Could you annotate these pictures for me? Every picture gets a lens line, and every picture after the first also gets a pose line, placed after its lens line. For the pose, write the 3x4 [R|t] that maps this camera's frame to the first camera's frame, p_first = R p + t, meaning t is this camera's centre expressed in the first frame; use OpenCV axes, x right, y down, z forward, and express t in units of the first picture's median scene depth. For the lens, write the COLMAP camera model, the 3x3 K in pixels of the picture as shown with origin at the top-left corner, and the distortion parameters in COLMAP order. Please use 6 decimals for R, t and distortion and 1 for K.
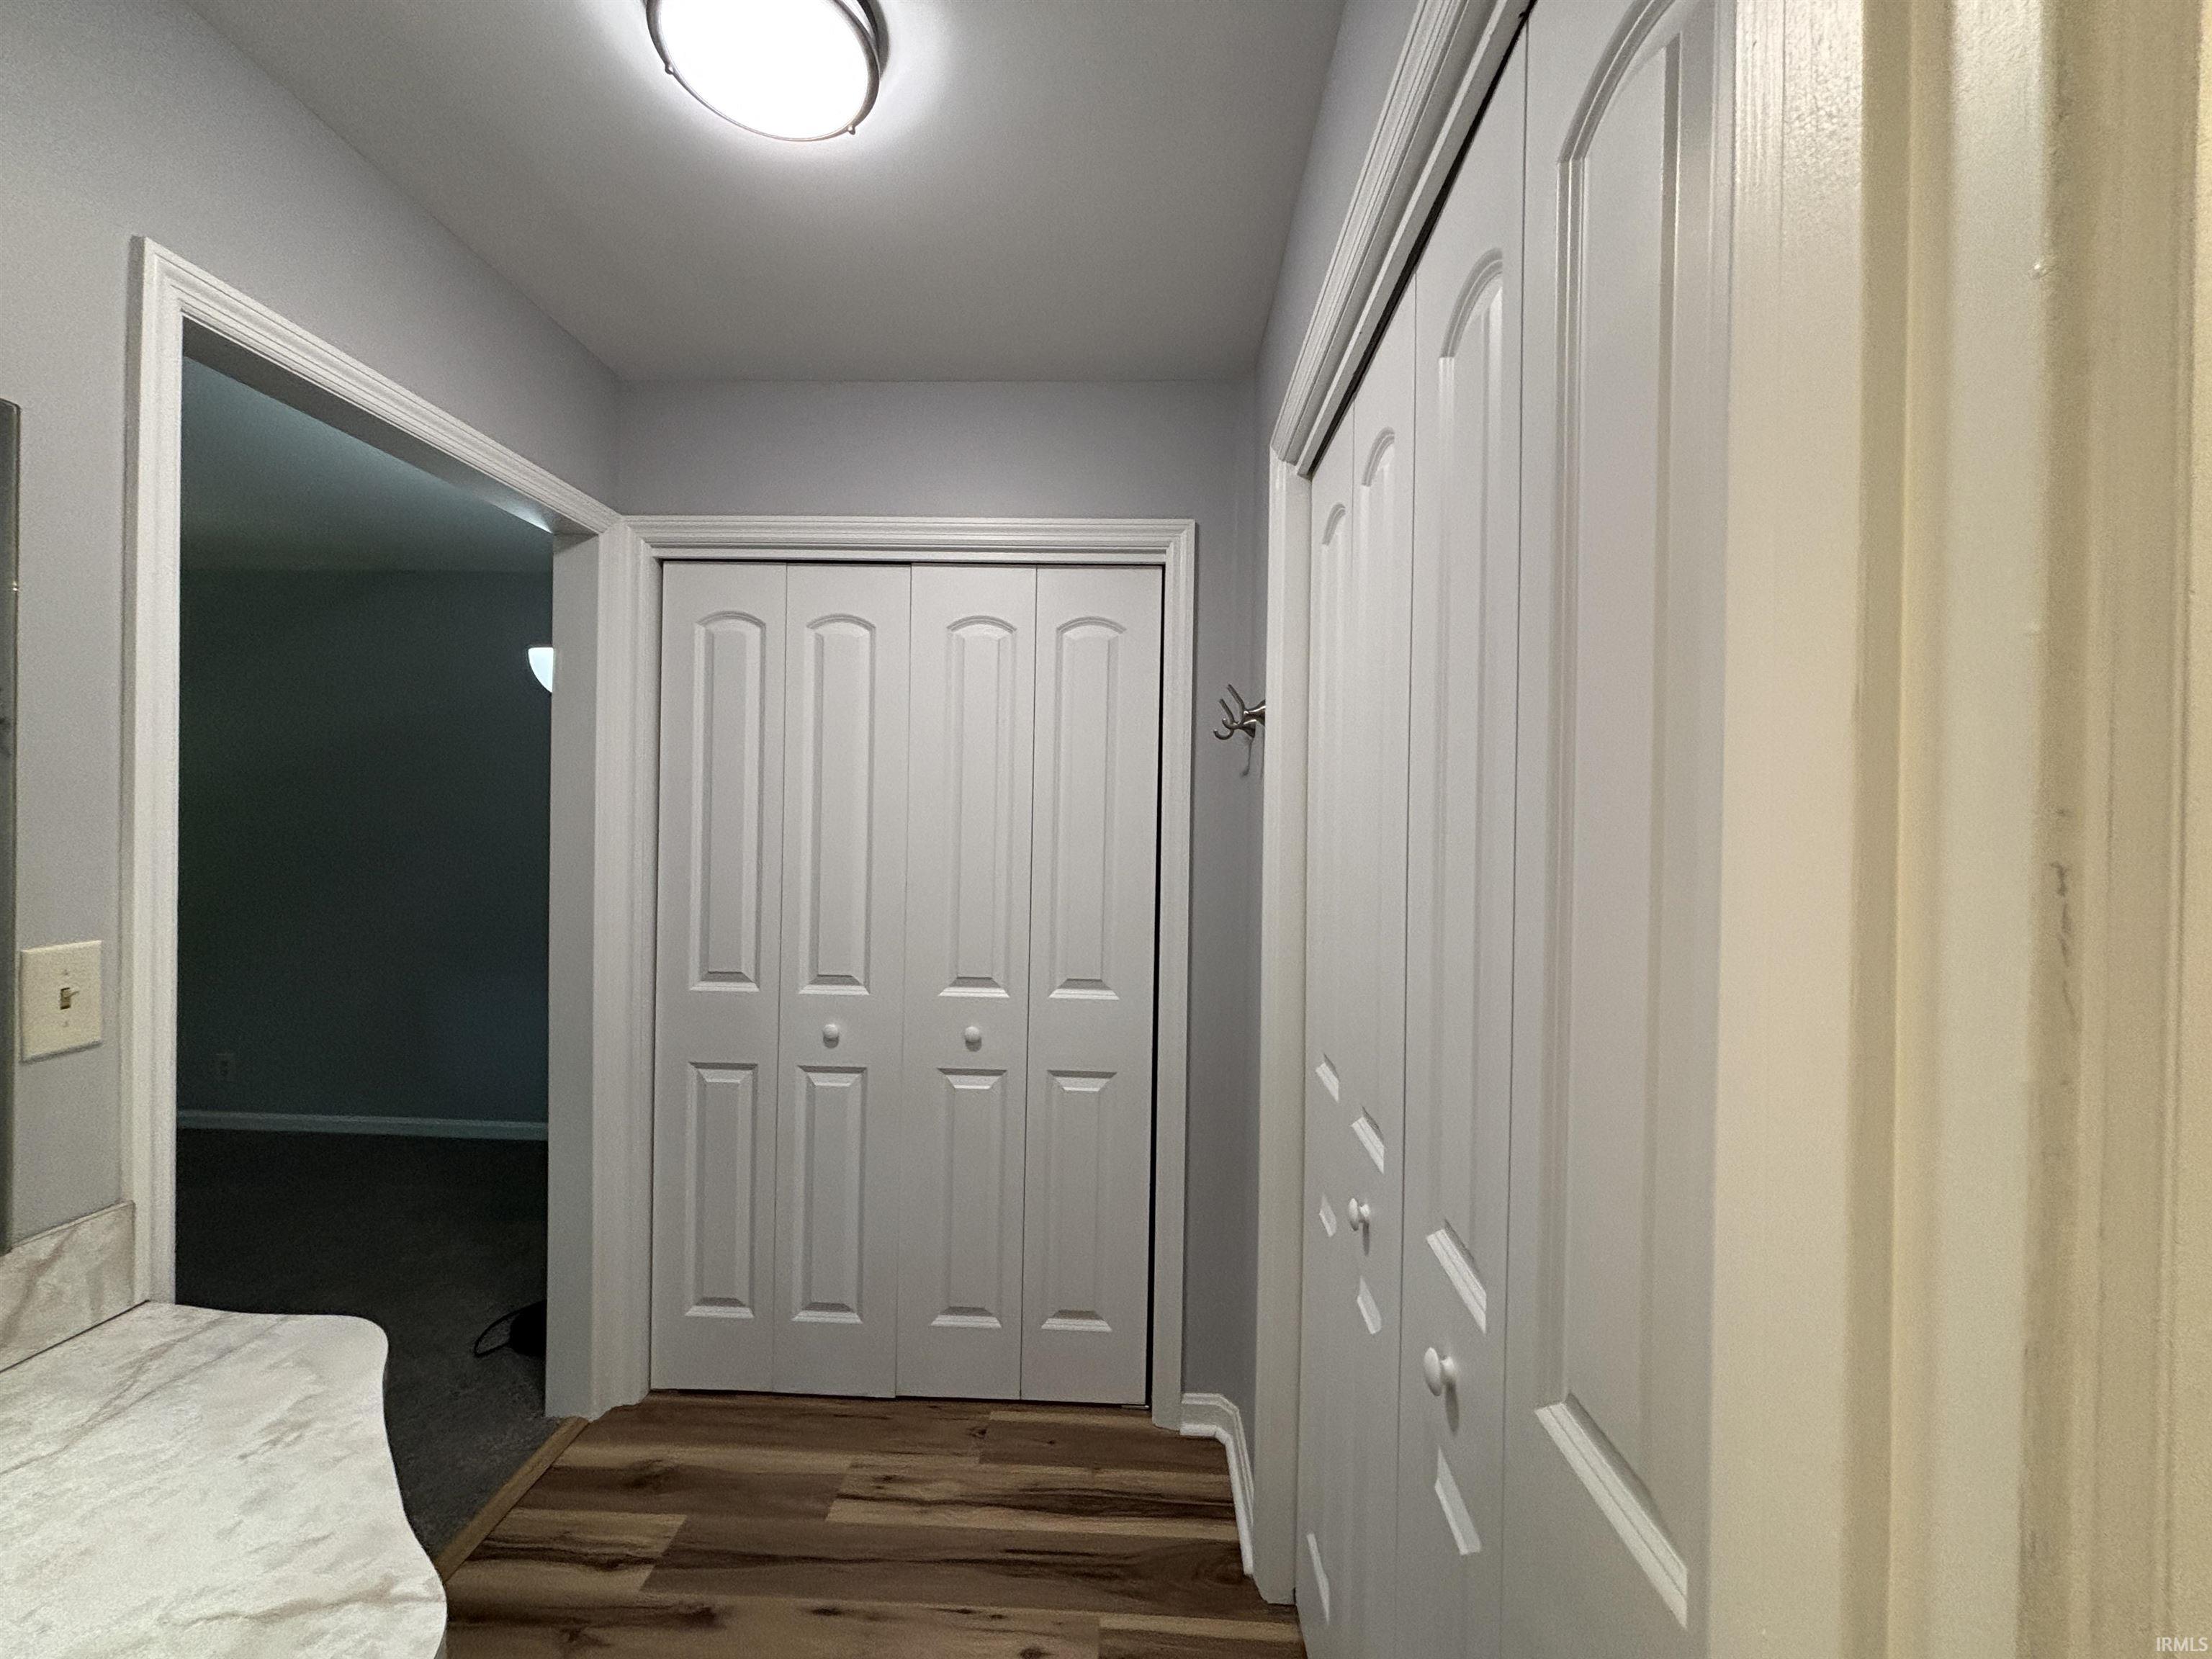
lens RADIAL K [[876.2, 0, 1106.0], [0, 876.2, 829.5], [0, 0, 1]] dist [0.002653, 0.000267]
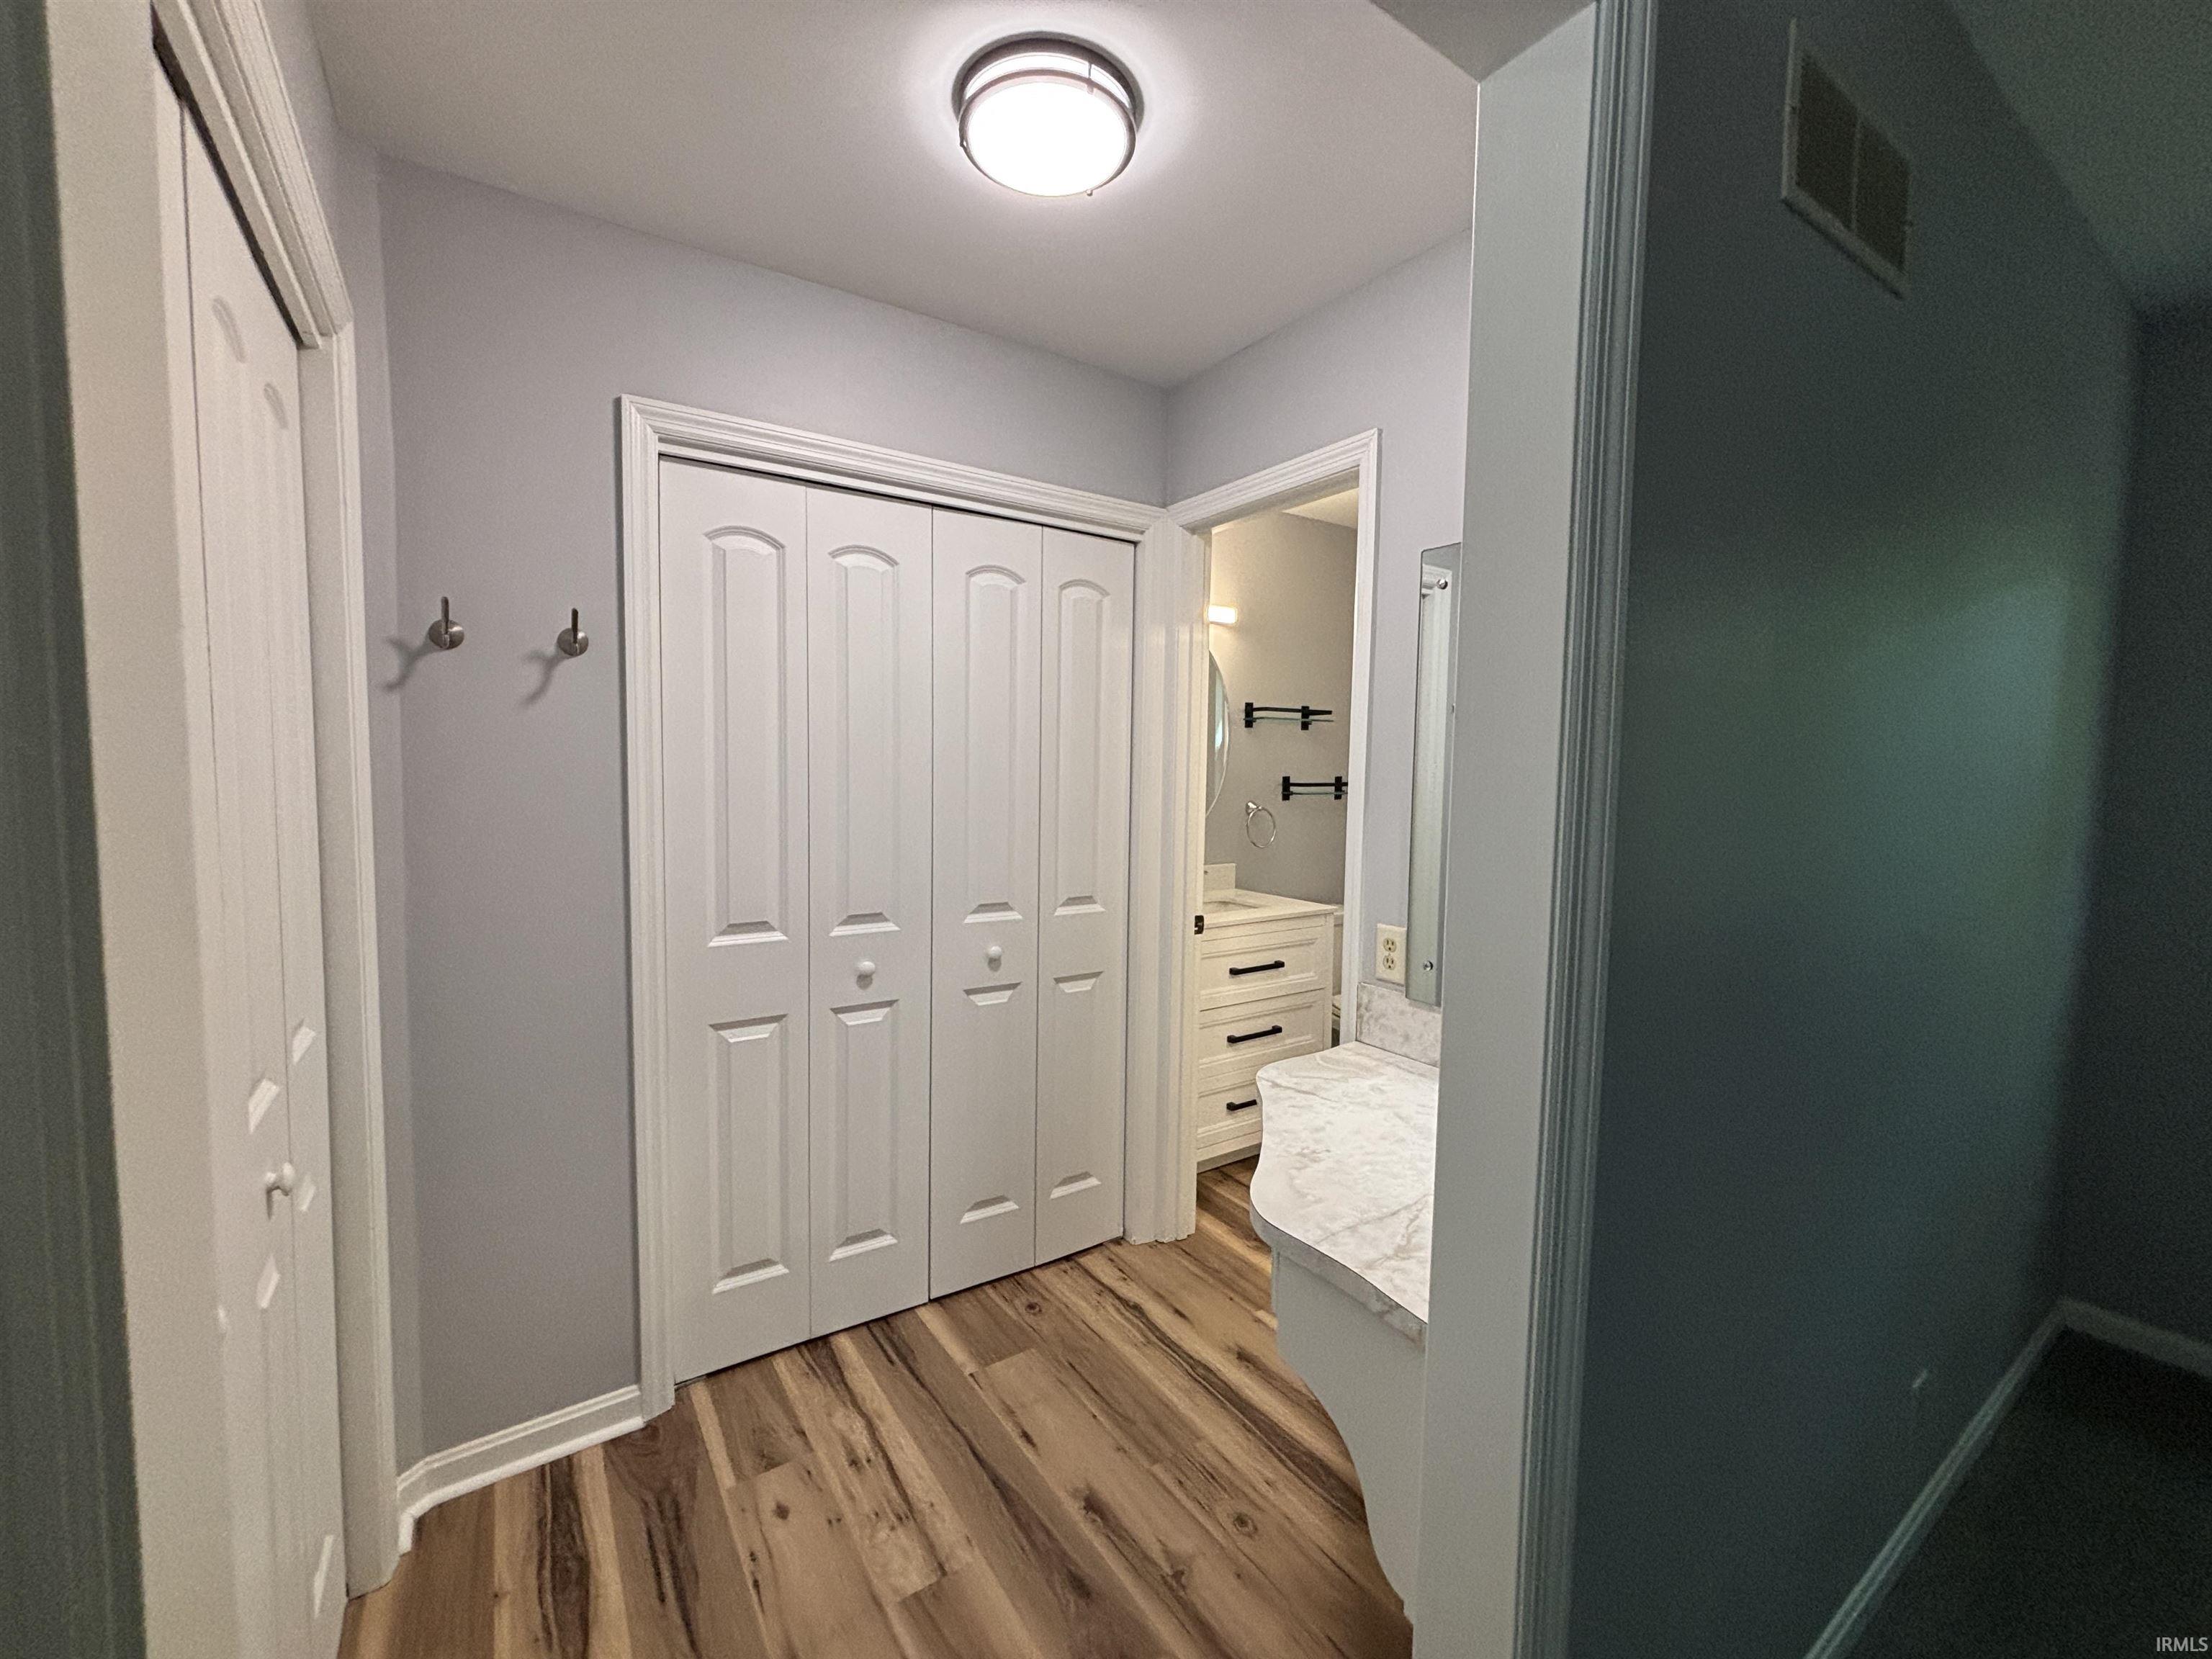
lens RADIAL K [[902.3, 0, 1112.8], [0, 902.3, 824.9], [0, 0, 1]] dist [-0.004169, 0.000348]
pose [[0.819233, -0.039249, 0.572115, -0.655661], [-0.003547, 0.997289, 0.073496, -0.011831], [-0.573449, -0.062240, 0.816873, 0.003364]]
